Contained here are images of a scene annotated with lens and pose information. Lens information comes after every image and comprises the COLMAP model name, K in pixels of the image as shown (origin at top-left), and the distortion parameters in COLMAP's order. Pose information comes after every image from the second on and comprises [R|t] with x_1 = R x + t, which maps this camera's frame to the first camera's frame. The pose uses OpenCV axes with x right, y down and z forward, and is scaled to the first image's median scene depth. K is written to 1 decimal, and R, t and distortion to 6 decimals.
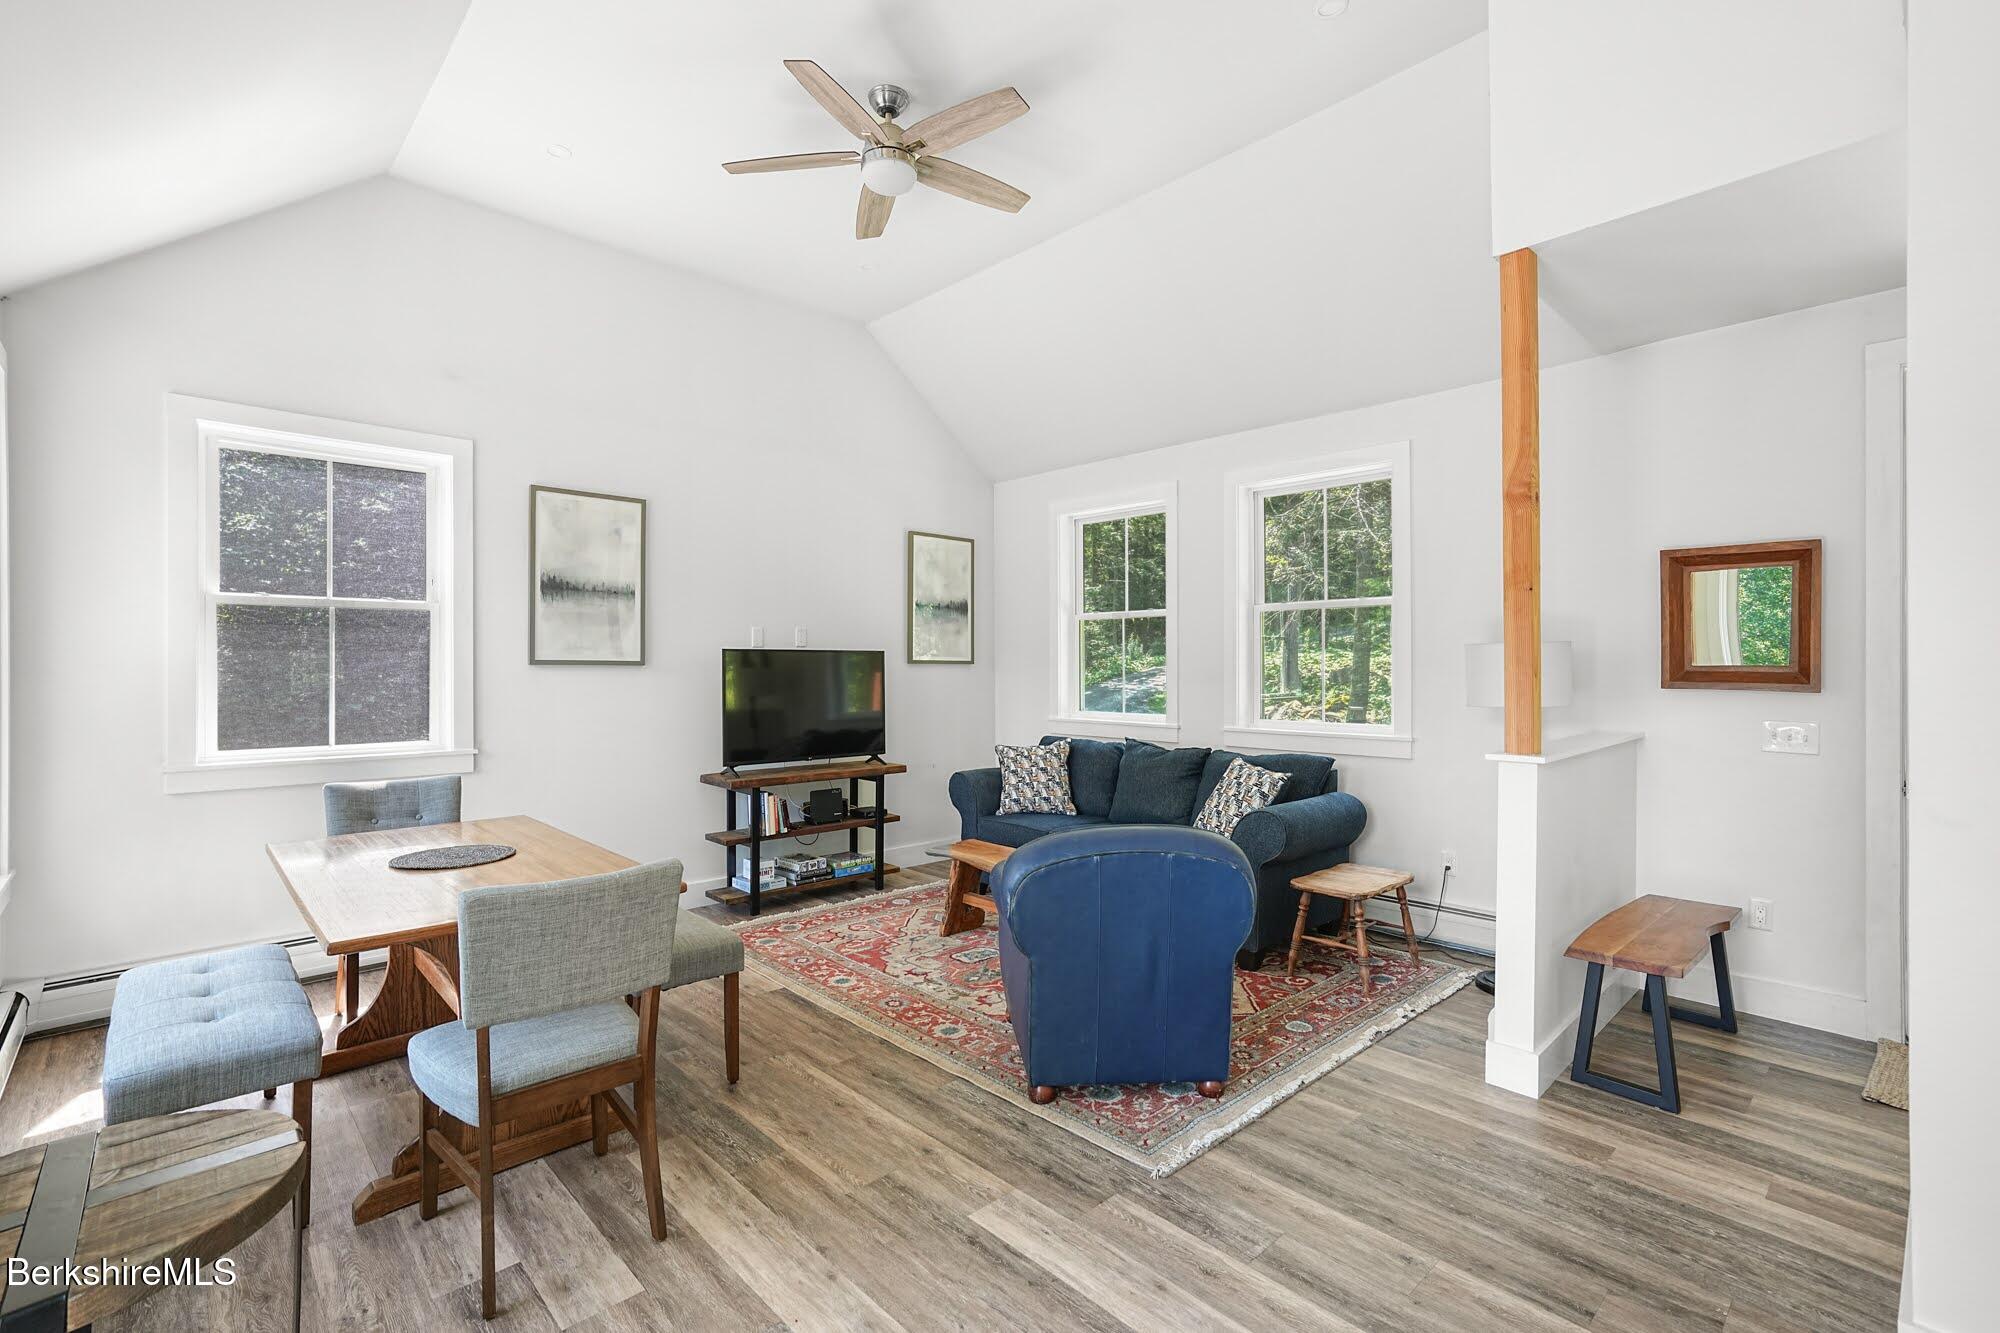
lens RADIAL K [[856.7, 0, 1009.0], [0, 856.7, 663.9], [0, 0, 1]] dist [-0.011538, 0.000449]
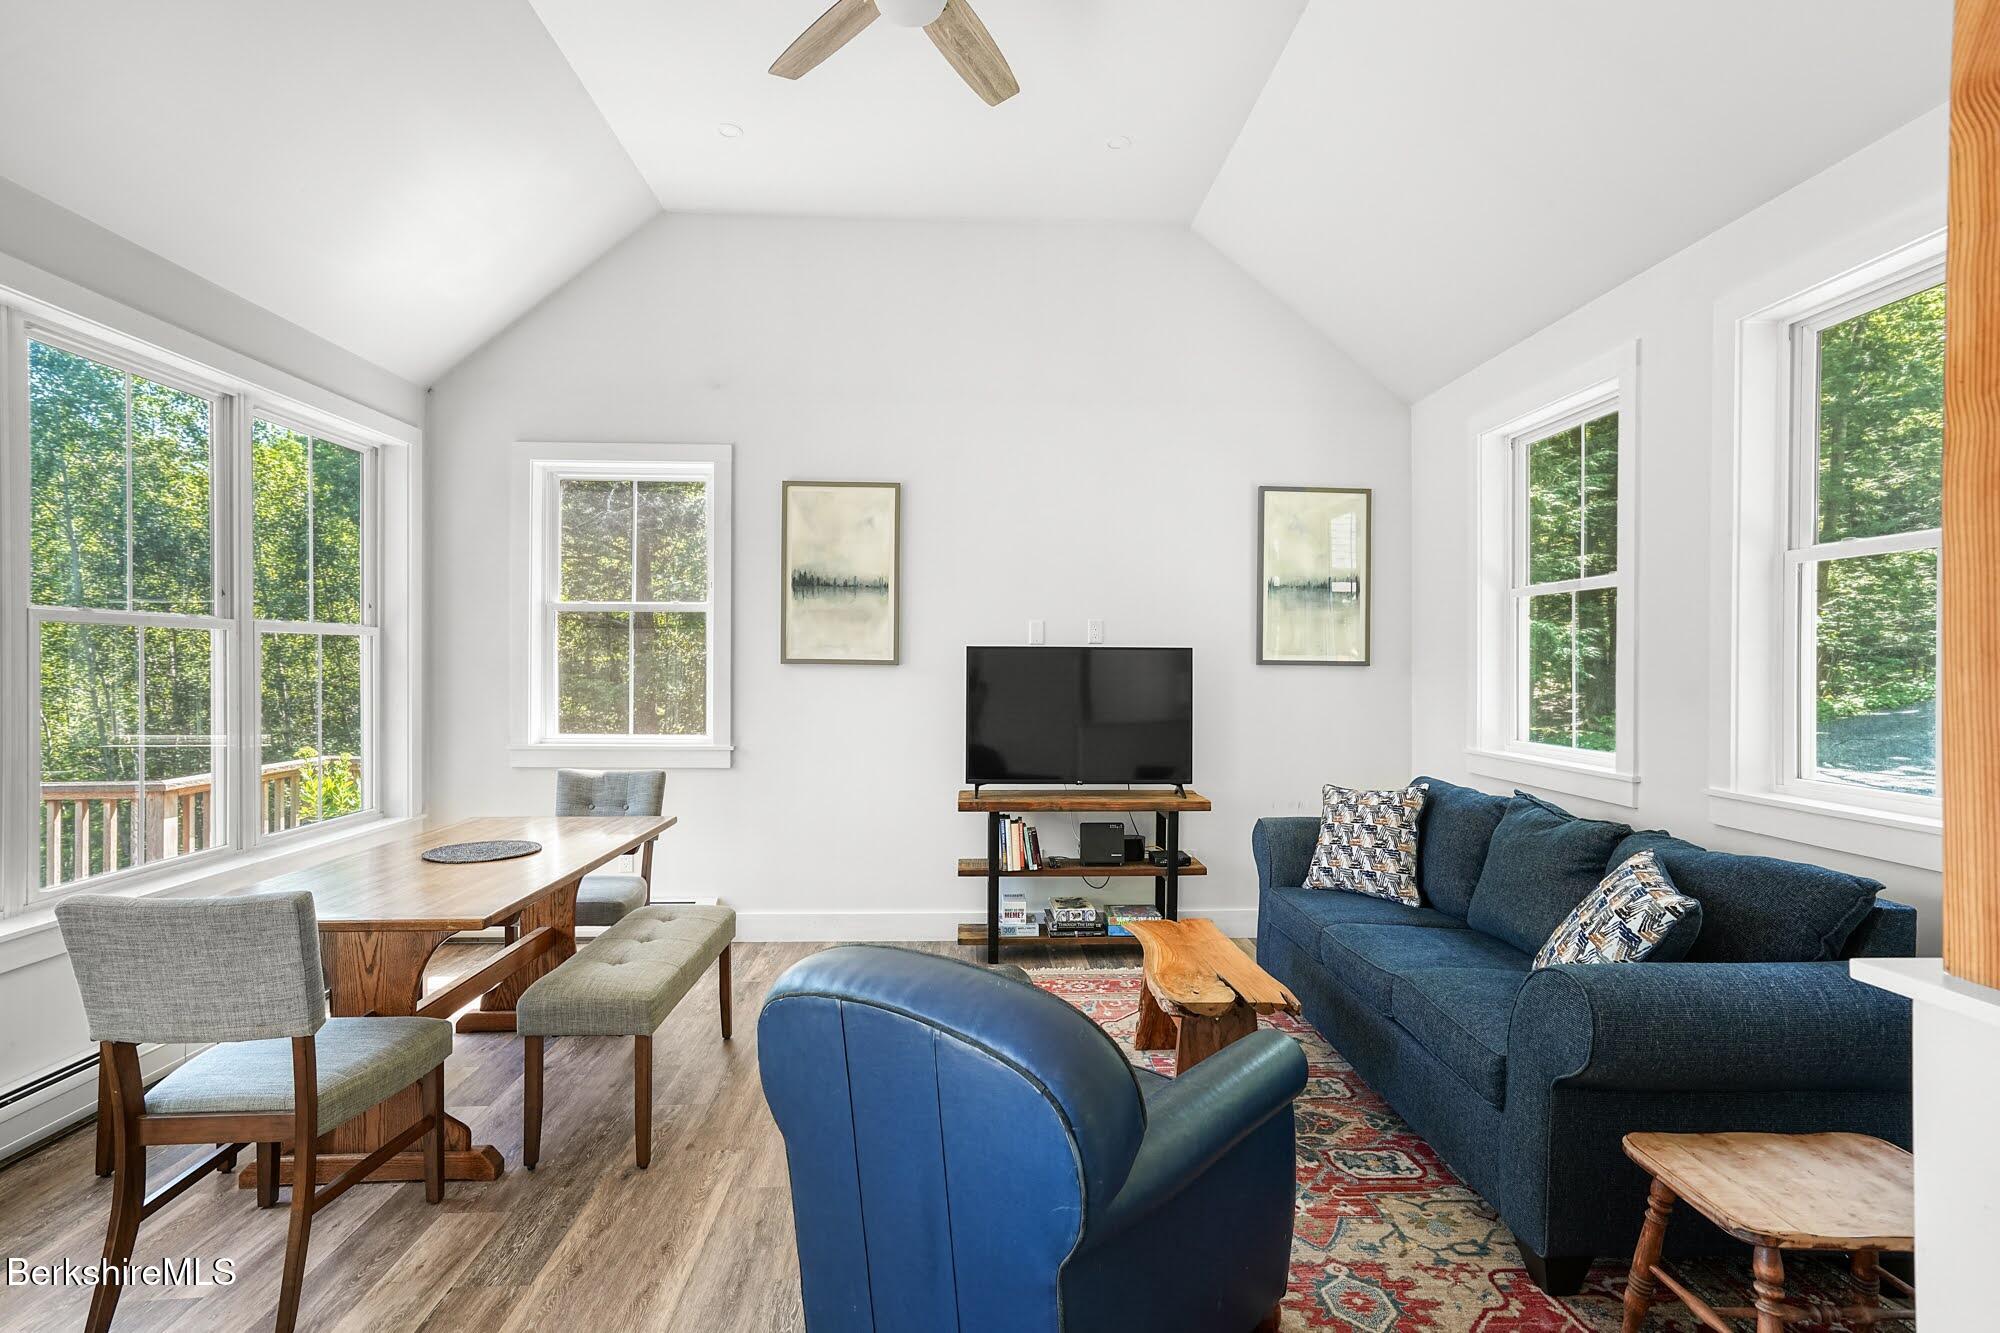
lens RADIAL K [[925.9, 0, 1039.3], [0, 925.9, 667.3], [0, 0, 1]] dist [-0.016798, 0.006182]
pose [[0.769347, 0.004545, -0.638815, 0.307373], [-0.005313, 0.999986, 0.000715, 0.002711], [0.638809, 0.002844, 0.769360, 0.320896]]
